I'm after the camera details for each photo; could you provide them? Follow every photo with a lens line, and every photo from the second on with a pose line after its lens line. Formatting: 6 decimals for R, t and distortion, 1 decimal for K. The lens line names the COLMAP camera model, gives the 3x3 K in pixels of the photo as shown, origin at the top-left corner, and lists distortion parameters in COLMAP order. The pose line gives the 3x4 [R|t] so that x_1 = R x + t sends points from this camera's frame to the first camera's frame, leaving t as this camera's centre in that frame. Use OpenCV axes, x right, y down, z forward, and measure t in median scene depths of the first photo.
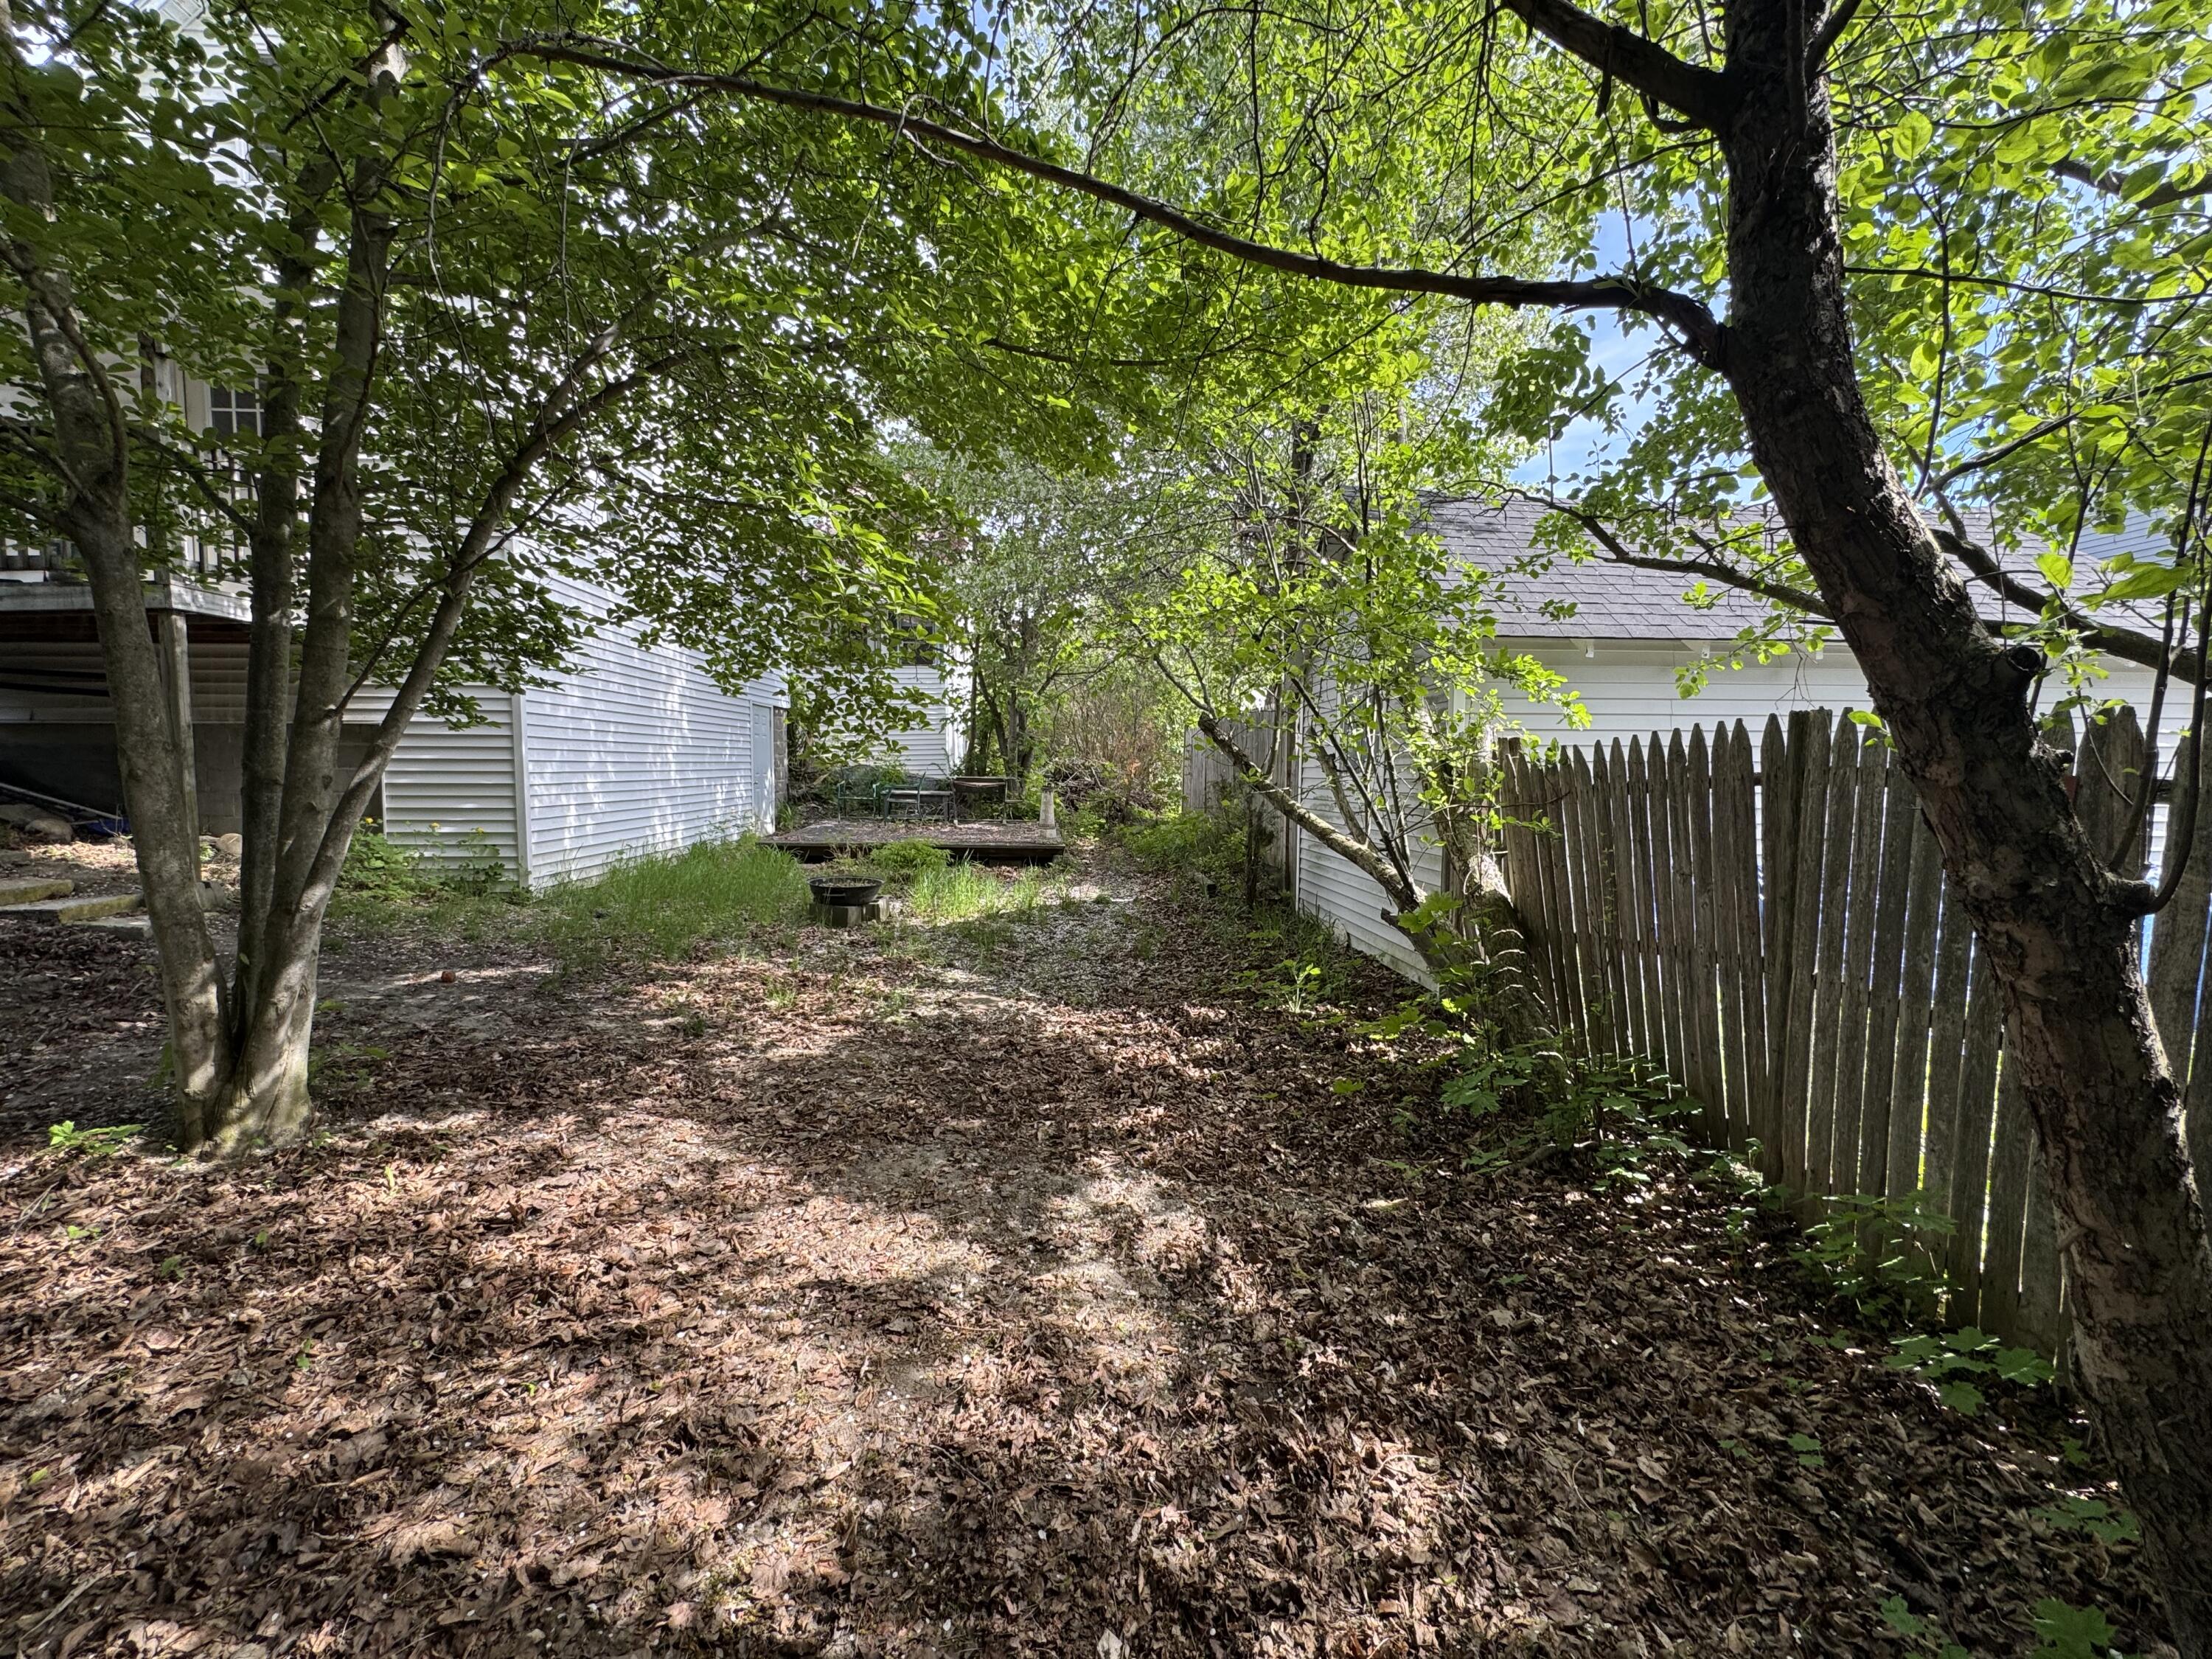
lens RADIAL K [[886.4, 0, 1096.7], [0, 886.4, 831.1], [0, 0, 1]] dist [0.001029, 0.000077]
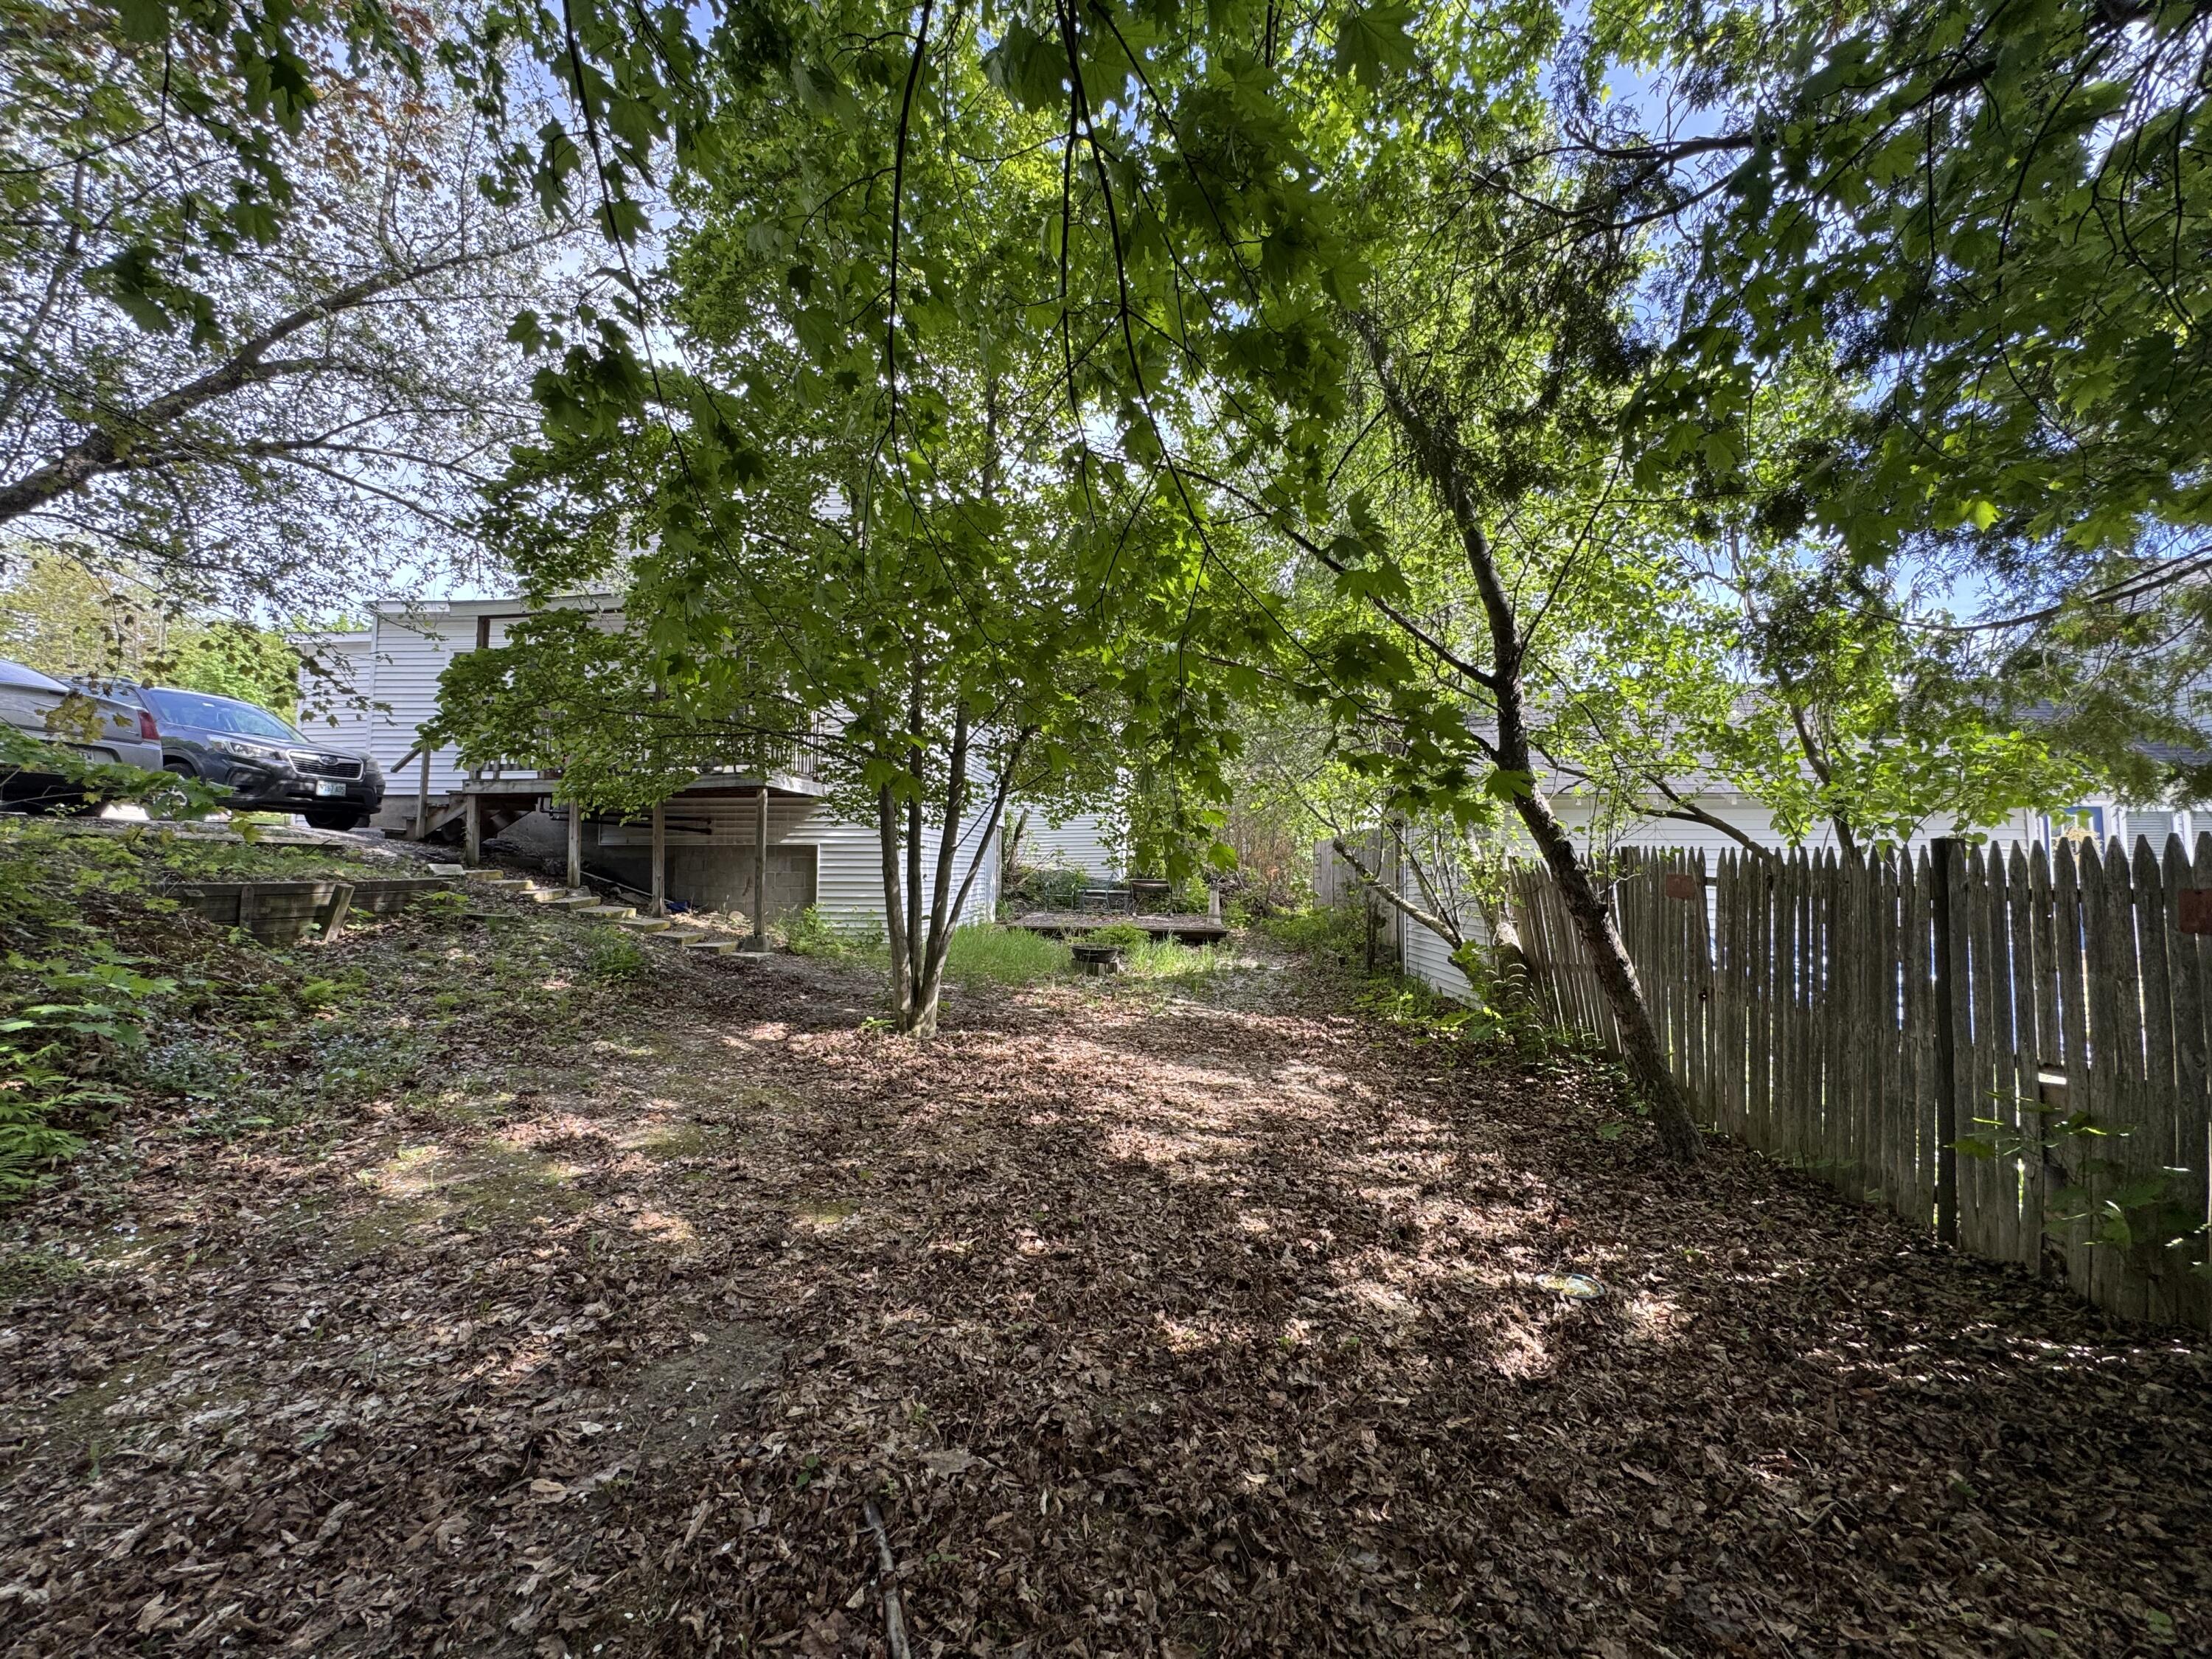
lens RADIAL K [[886.4, 0, 1112.7], [0, 886.4, 825.6], [0, 0, 1]] dist [0.001029, 0.000077]
pose [[0.993419, -0.004659, -0.114439, -0.107467], [-0.009557, 0.992316, -0.123358, 0.050943], [0.114135, 0.123640, 0.985742, -0.702012]]
